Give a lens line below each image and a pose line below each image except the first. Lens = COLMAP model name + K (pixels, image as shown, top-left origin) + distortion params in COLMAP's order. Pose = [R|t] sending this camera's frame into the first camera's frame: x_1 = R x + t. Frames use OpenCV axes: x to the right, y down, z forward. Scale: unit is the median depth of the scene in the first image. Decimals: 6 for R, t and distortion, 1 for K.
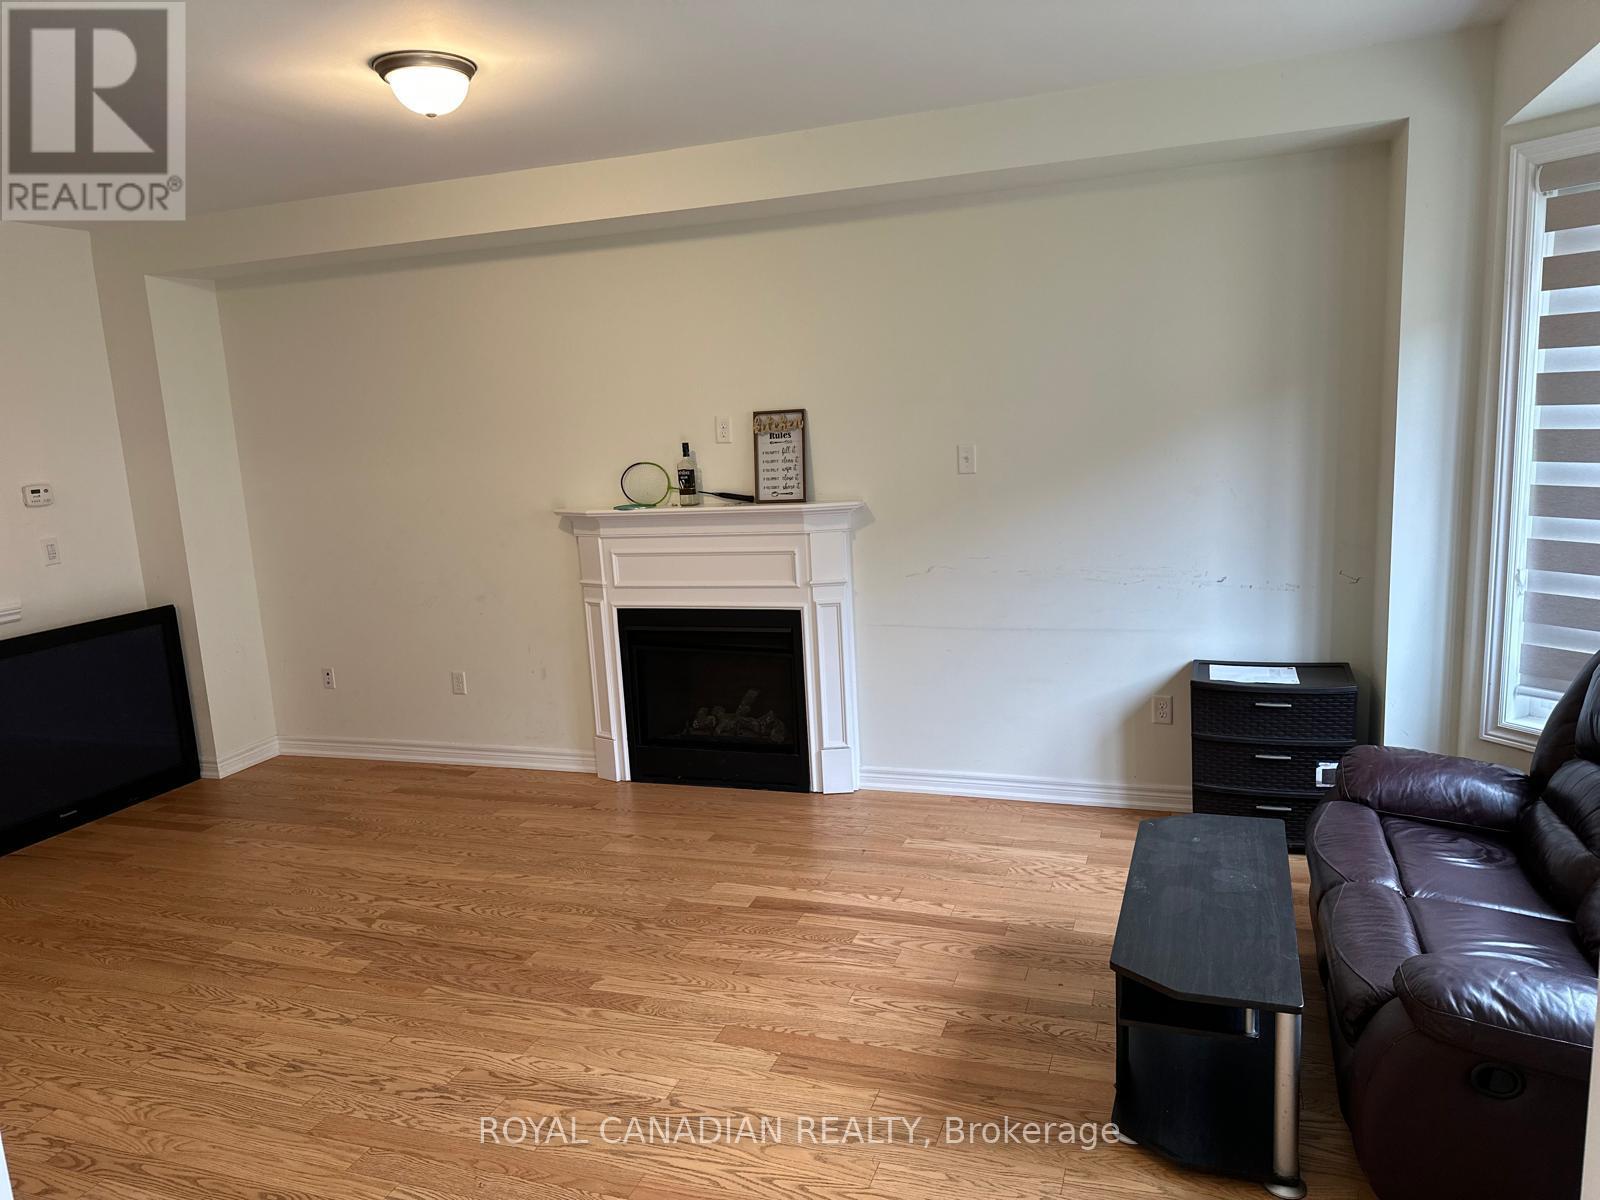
lens RADIAL K [[1126.8, 0, 806.9], [0, 1126.8, 600.6], [0, 0, 1]] dist [0.033712, -0.038931]
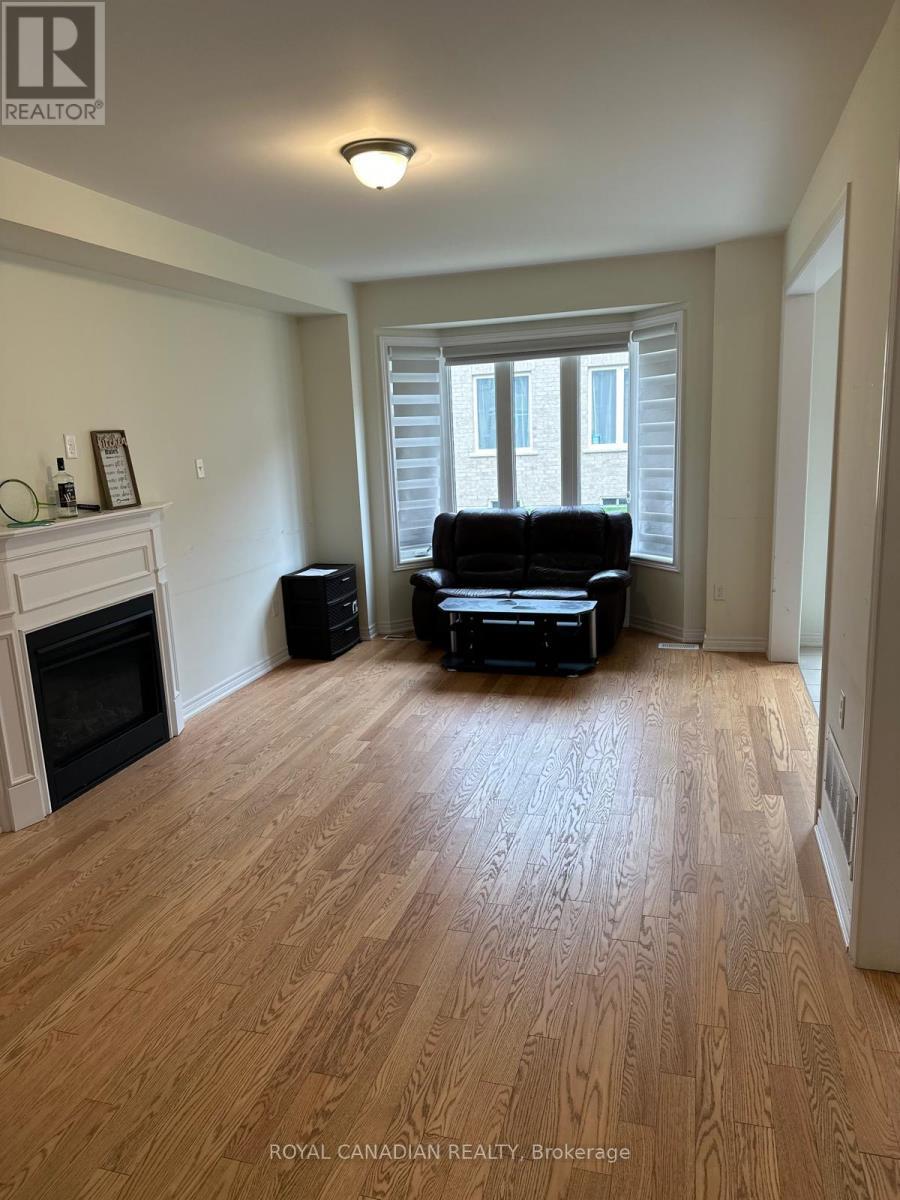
lens RADIAL K [[845.1, 0, 455.2], [0, 845.1, 602.1], [0, 0, 1]] dist [0.033712, -0.038931]
pose [[-0.056700, -0.146890, 0.987526, -0.978341], [0.228337, 0.960994, 0.156053, -0.053034], [-0.971930, 0.234337, -0.020948, 0.728111]]
